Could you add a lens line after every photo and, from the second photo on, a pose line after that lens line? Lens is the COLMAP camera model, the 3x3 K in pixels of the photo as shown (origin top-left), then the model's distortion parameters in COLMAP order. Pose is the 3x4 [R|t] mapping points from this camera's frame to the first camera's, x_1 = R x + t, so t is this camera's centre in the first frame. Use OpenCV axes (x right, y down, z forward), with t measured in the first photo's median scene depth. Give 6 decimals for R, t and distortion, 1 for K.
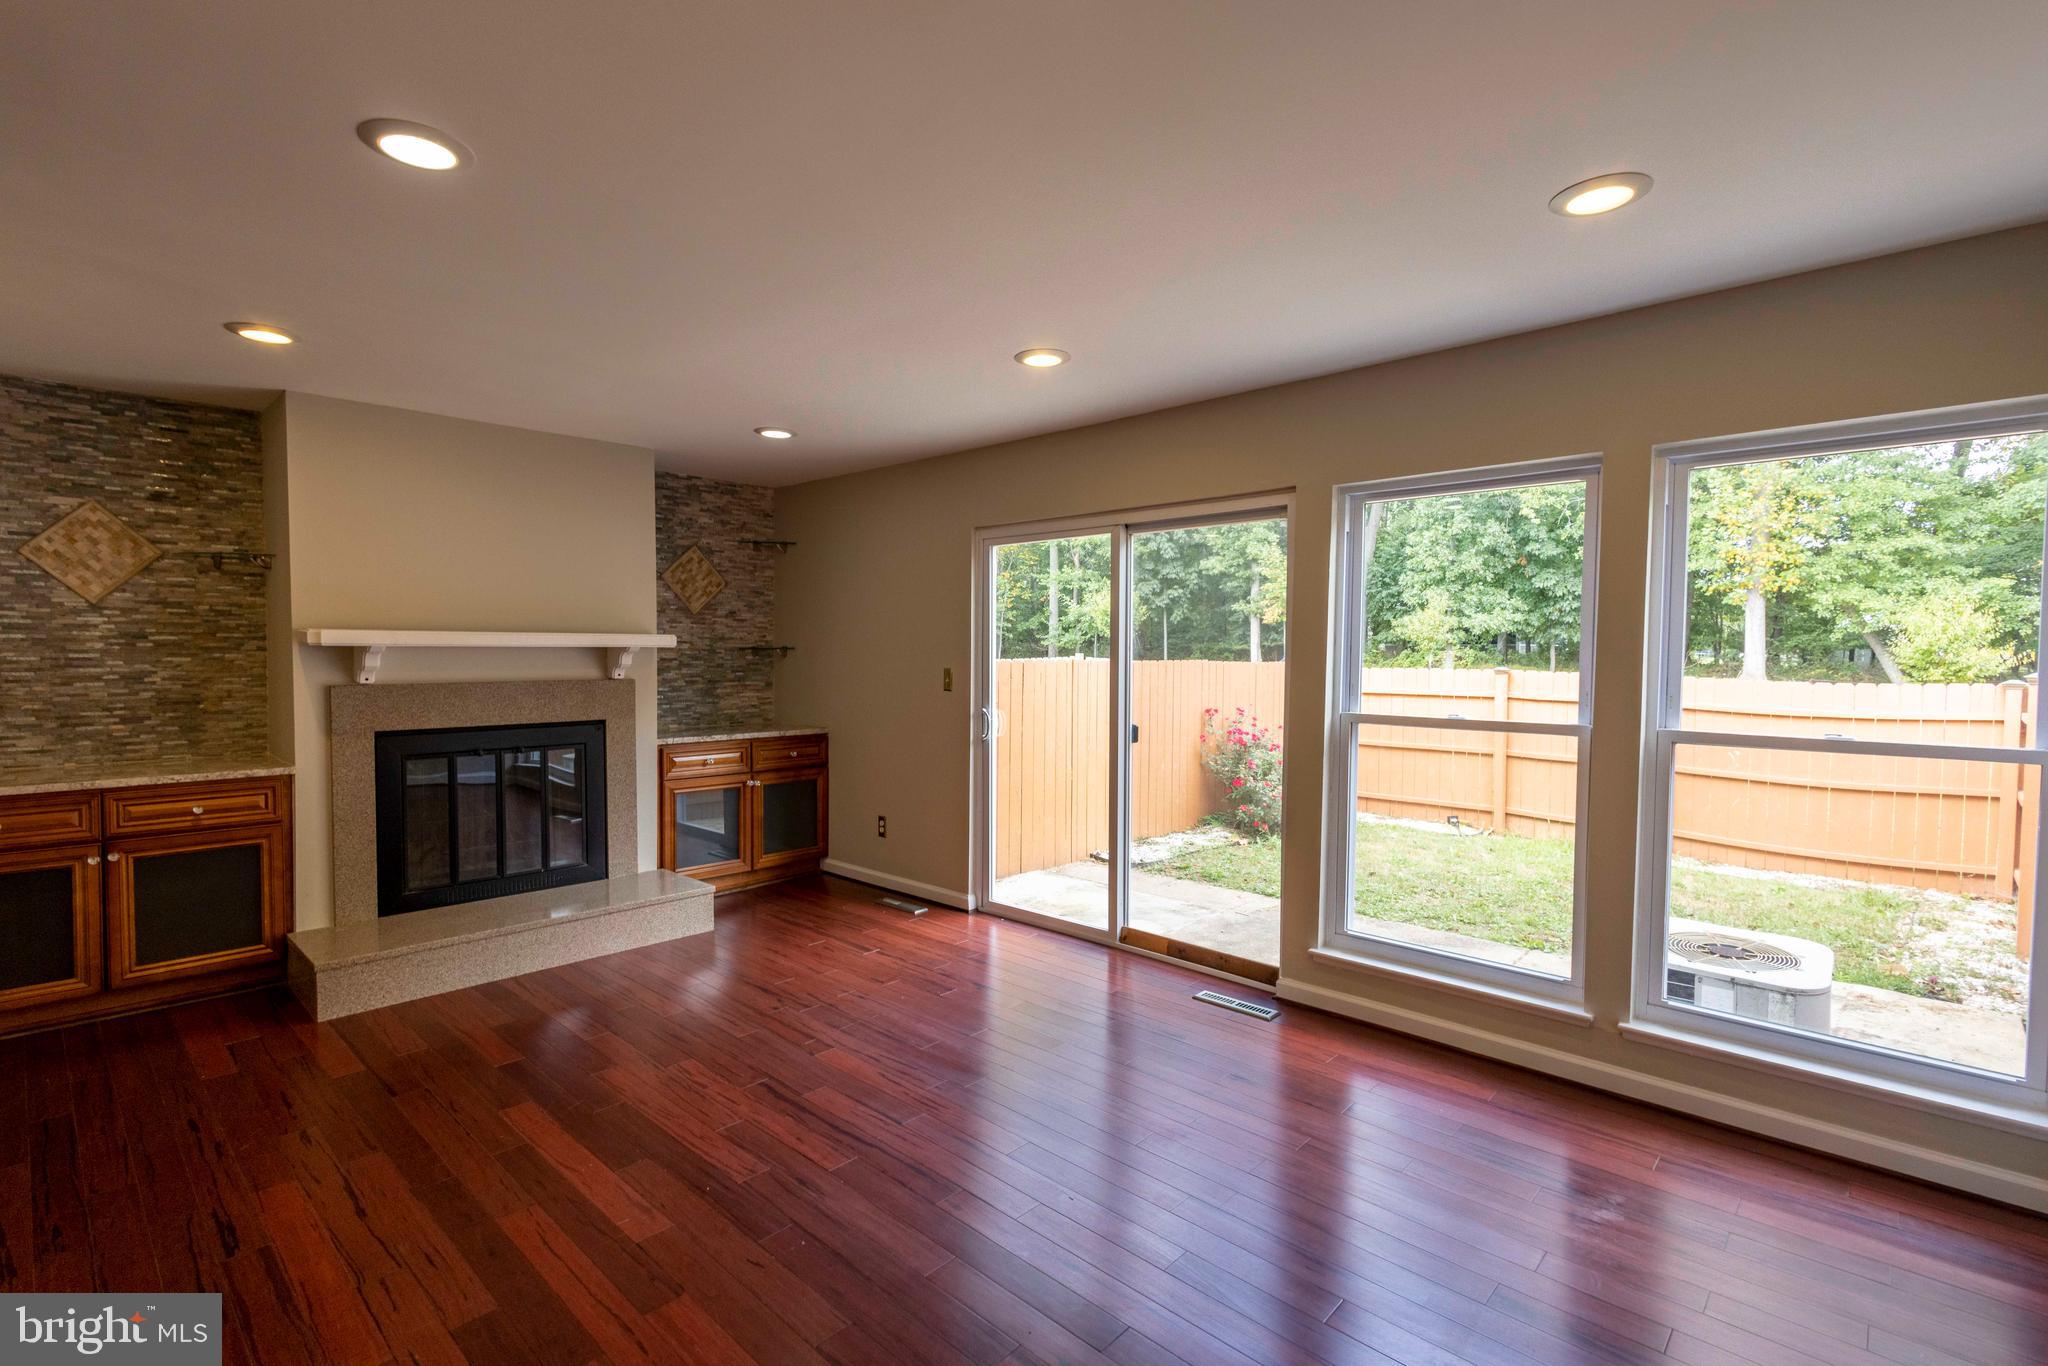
lens RADIAL K [[939.7, 0, 1035.5], [0, 939.7, 685.3], [0, 0, 1]] dist [0.006956, -0.002734]
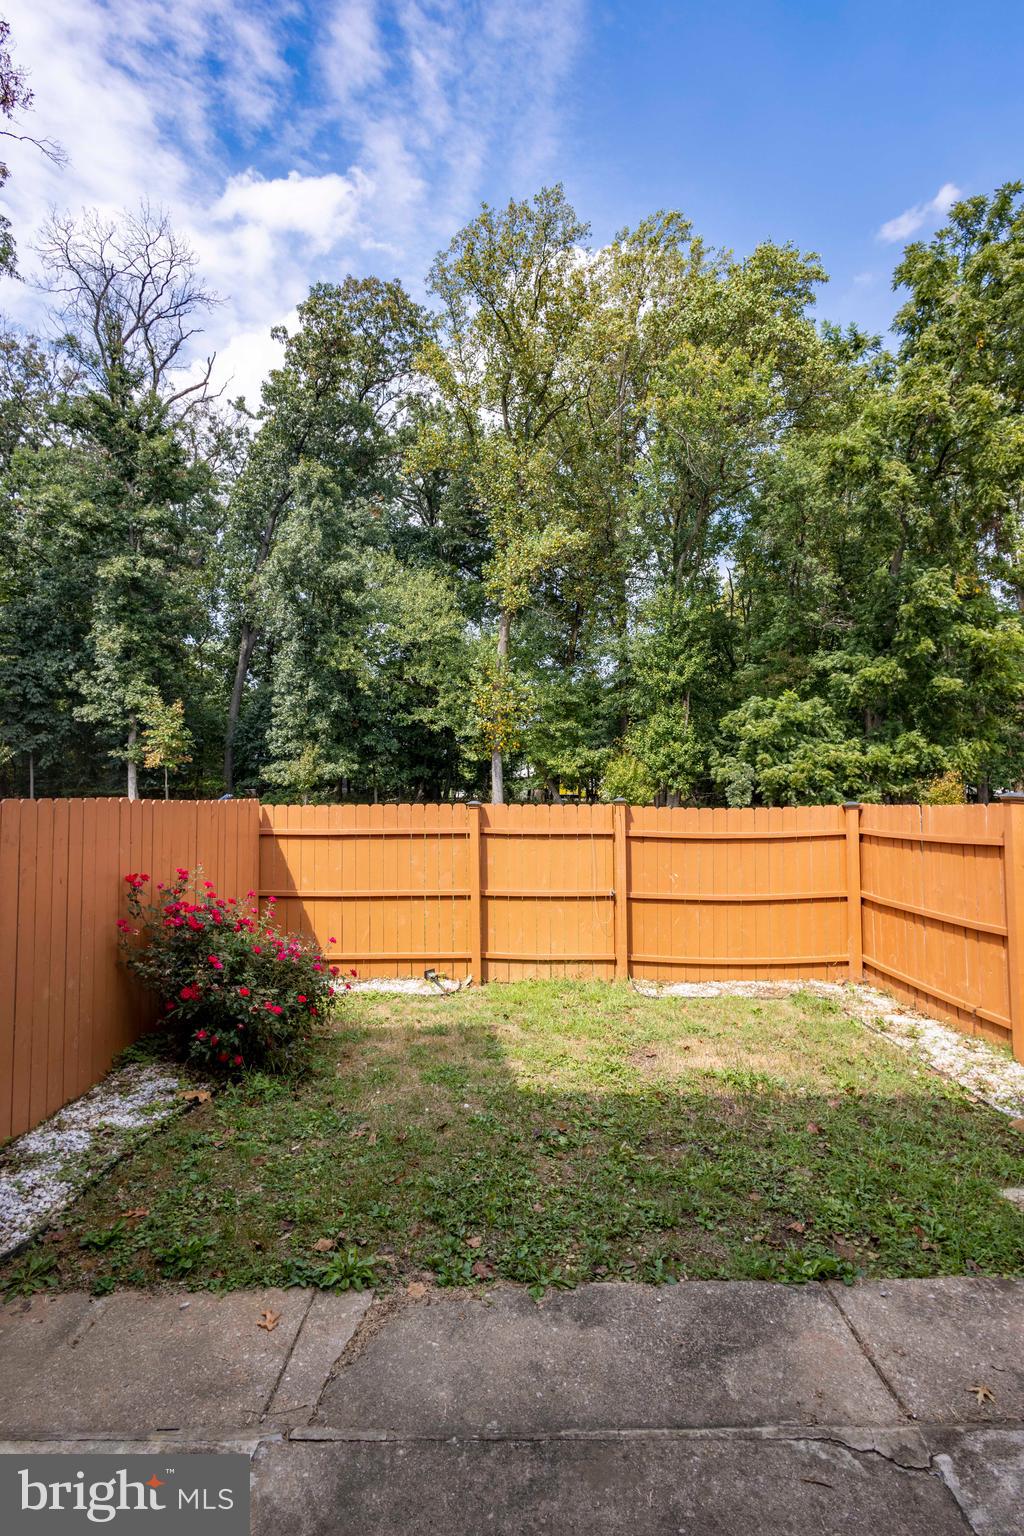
lens RADIAL K [[704.8, 0, 509.5], [0, 704.8, 765.6], [0, 0, 1]] dist [0.006956, -0.002734]
pose [[0.742473, 0.015876, 0.669688, 0.014903], [0.037296, 0.997189, -0.064989, -0.001952], [-0.668837, 0.073229, 0.739793, 0.129231]]
